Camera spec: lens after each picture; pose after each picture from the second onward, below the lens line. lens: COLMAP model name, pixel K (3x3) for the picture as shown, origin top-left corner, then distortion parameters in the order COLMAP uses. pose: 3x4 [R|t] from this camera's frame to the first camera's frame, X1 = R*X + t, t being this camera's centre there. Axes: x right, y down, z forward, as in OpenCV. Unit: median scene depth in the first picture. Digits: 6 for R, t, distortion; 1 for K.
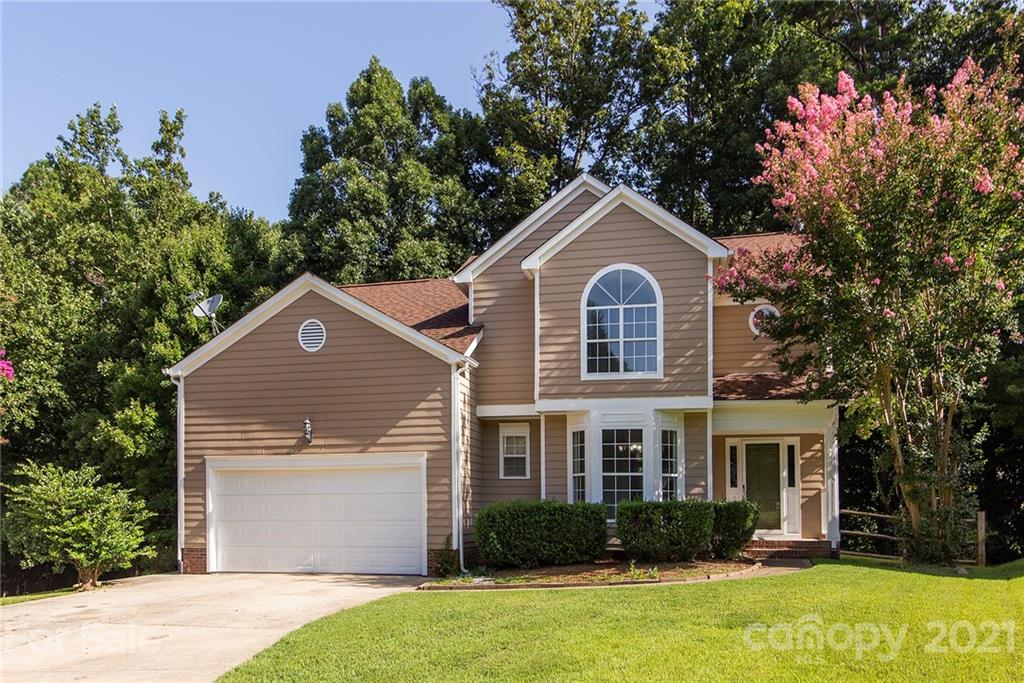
lens RADIAL K [[770.9, 0, 518.8], [0, 770.9, 375.3], [0, 0, 1]] dist [-0.004616, 0.005193]
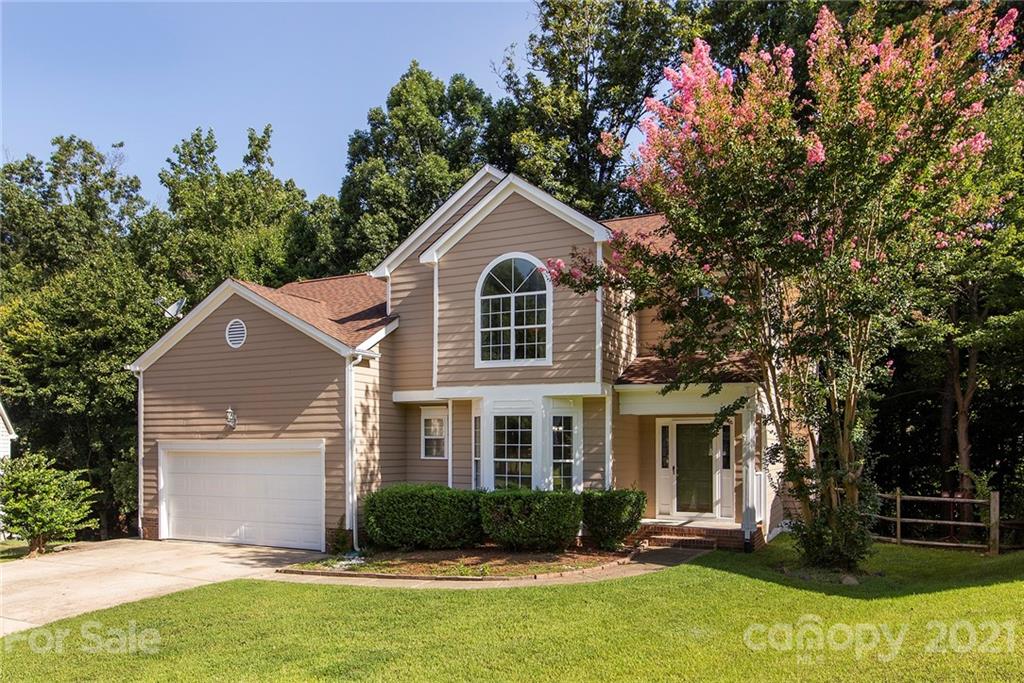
lens RADIAL K [[684.3, 0, 512.0], [0, 684.3, 340.4], [0, 0, 1]] dist [0.001606, -0.004496]
pose [[0.969888, -0.024317, -0.242336, 0.351403], [0.029604, 0.999396, 0.018201, -0.045779], [0.241747, -0.024827, 0.970022, 0.122753]]
